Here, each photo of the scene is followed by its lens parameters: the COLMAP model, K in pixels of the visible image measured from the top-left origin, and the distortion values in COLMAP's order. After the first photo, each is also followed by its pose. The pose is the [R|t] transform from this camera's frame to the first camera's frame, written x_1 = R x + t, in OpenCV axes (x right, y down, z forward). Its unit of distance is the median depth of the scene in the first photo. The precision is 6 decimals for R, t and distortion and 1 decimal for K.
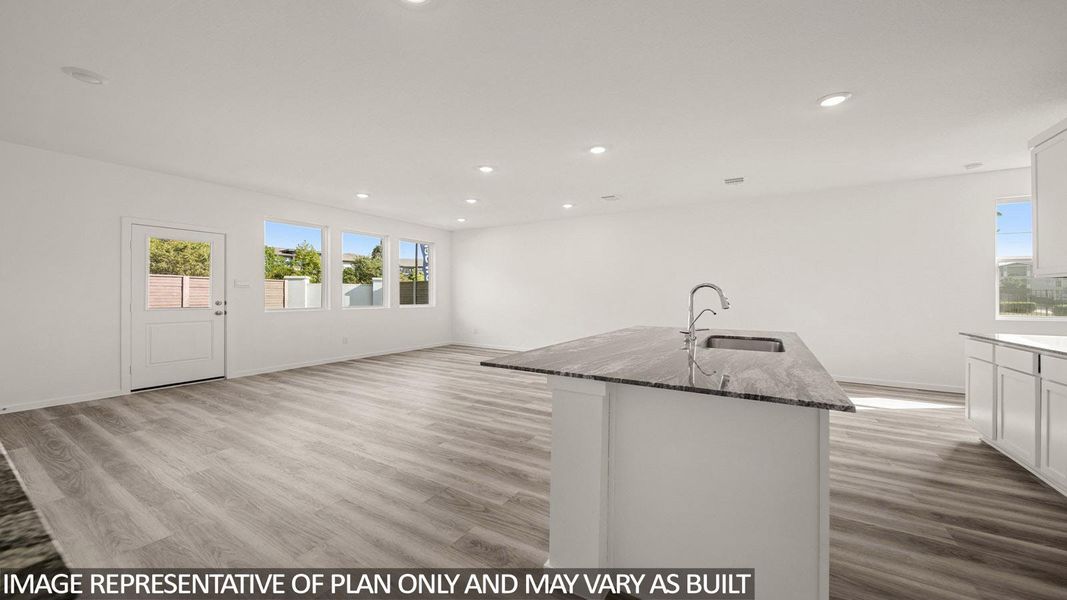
lens RADIAL K [[375.7, 0, 531.3], [0, 375.7, 296.2], [0, 0, 1]] dist [-0.002559, -0.000527]
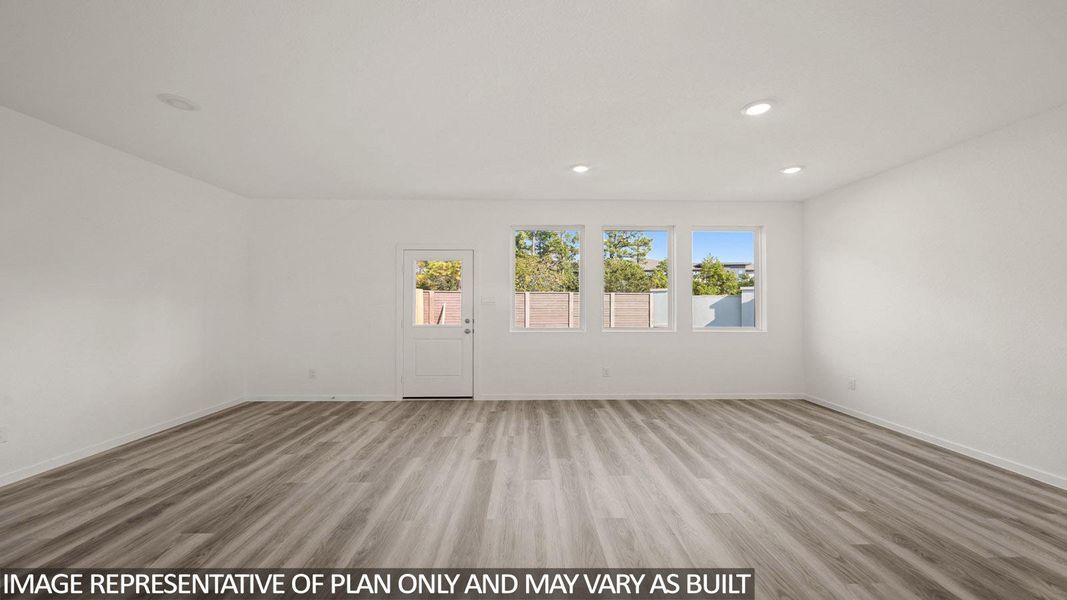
lens RADIAL K [[375.7, 0, 539.2], [0, 375.7, 297.9], [0, 0, 1]] dist [-0.002559, -0.000527]
pose [[0.540605, -0.018201, -0.841080, 0.050918], [-0.002321, 0.999730, -0.023126, -0.011252], [0.841273, 0.014454, 0.540417, 0.366959]]
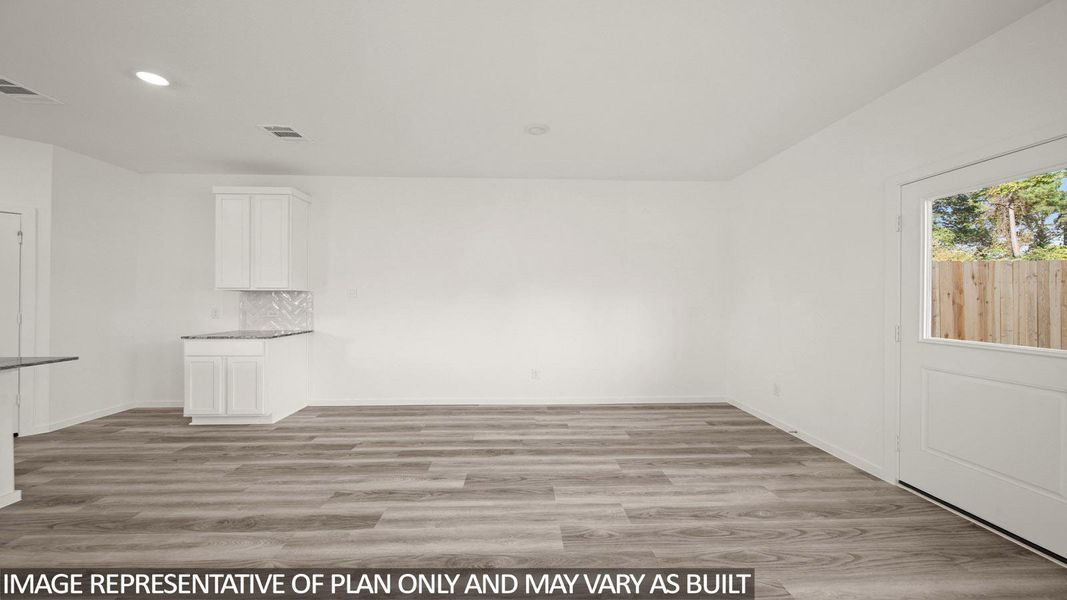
lens RADIAL K [[375.7, 0, 535.9], [0, 375.7, 299.1], [0, 0, 1]] dist [-0.002559, -0.000527]
pose [[-0.831175, -0.007991, -0.555954, -0.148387], [-0.010754, 0.999941, 0.001706, -0.009073], [0.555907, 0.007397, -0.831212, 0.583512]]
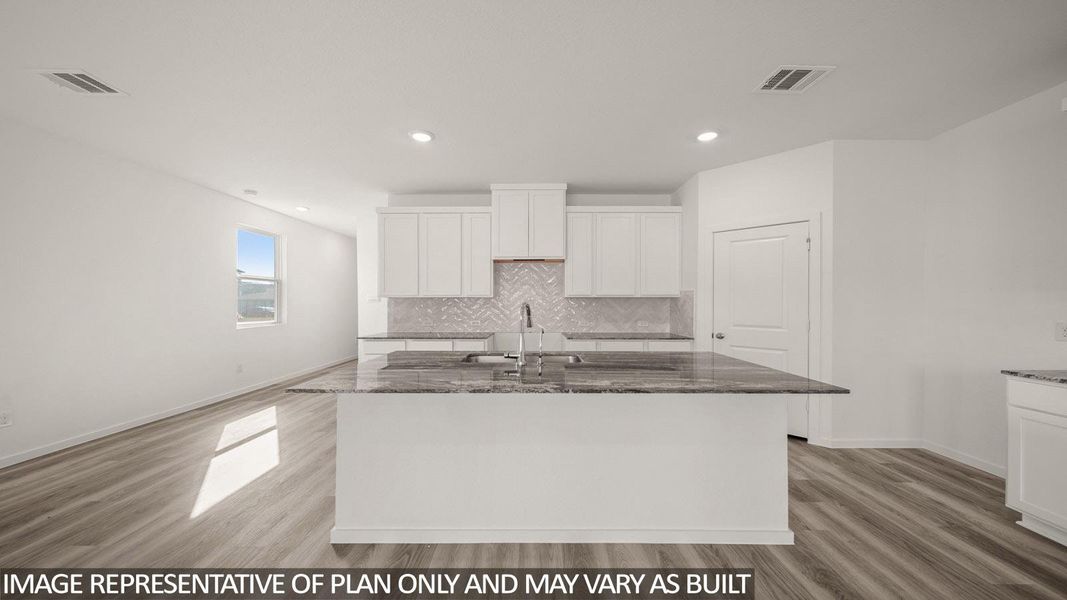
lens RADIAL K [[375.7, 0, 532.7], [0, 375.7, 300.6], [0, 0, 1]] dist [-0.002559, -0.000527]
pose [[-0.518268, -0.003826, 0.855210, -0.105542], [0.001376, 0.999985, 0.005307, -0.009971], [-0.855217, 0.003927, -0.518255, 0.419862]]
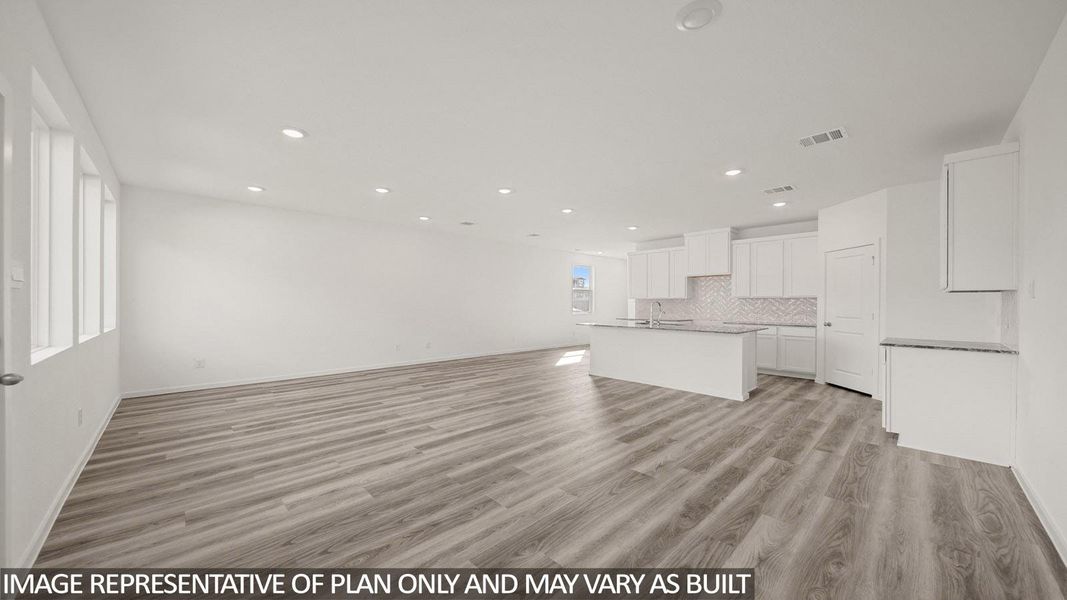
lens RADIAL K [[375.7, 0, 529.8], [0, 375.7, 299.3], [0, 0, 1]] dist [-0.002559, -0.000527]
pose [[0.268020, 0.003352, 0.963408, -0.577097], [0.003282, 0.999985, -0.004393, -0.007300], [-0.963408, 0.004340, 0.268005, 0.321749]]
